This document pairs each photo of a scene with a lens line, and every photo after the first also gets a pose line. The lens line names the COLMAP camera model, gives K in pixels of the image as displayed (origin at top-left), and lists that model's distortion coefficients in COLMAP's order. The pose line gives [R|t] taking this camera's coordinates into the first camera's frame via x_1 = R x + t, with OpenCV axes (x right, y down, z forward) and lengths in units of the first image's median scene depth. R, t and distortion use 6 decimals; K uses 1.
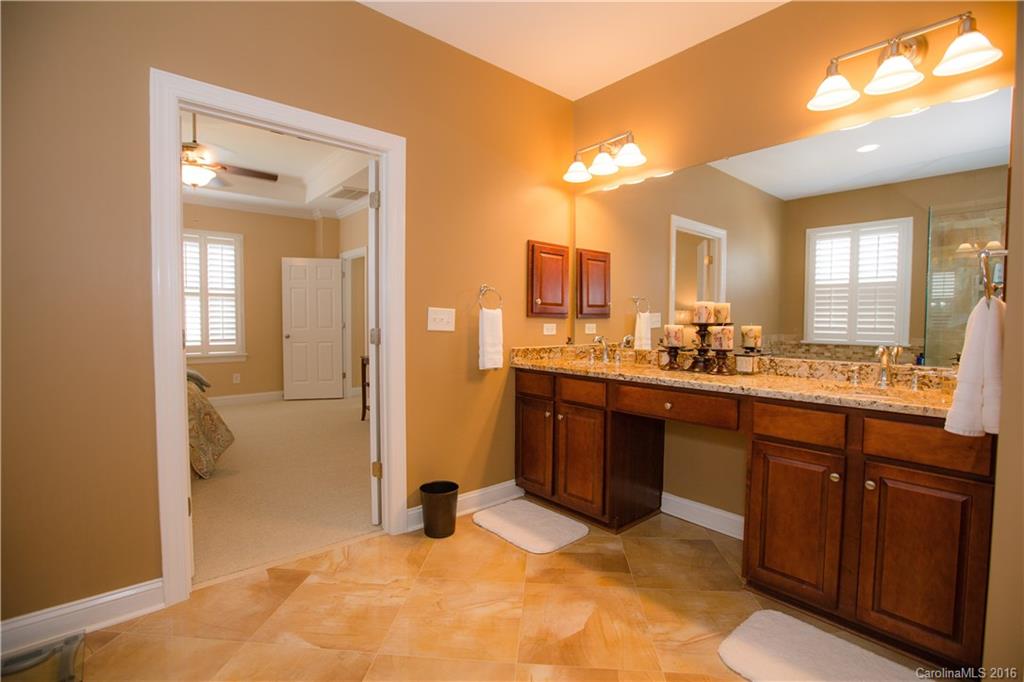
lens RADIAL K [[462.9, 0, 512.0], [0, 462.9, 341.0], [0, 0, 1]] dist [0.000102, 0.000056]
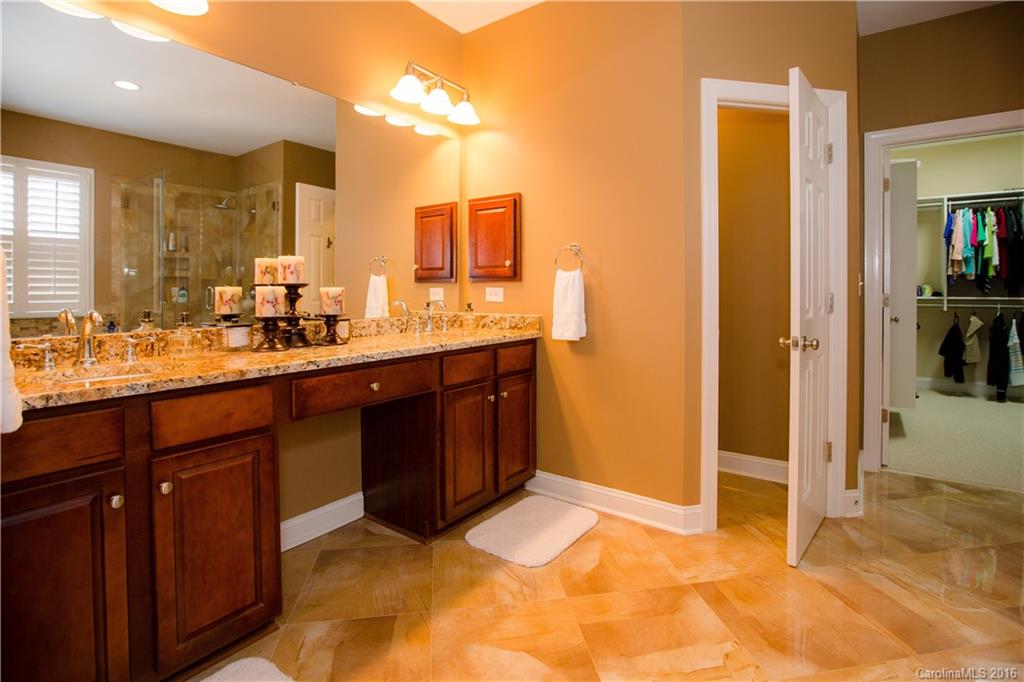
lens RADIAL K [[507.5, 0, 514.5], [0, 507.5, 296.6], [0, 0, 1]] dist [-0.005422, -0.000425]
pose [[-0.232569, -0.014912, 0.972466, -0.548047], [0.045835, 0.998603, 0.026274, -0.025254], [-0.971499, 0.050684, -0.231561, 0.927681]]
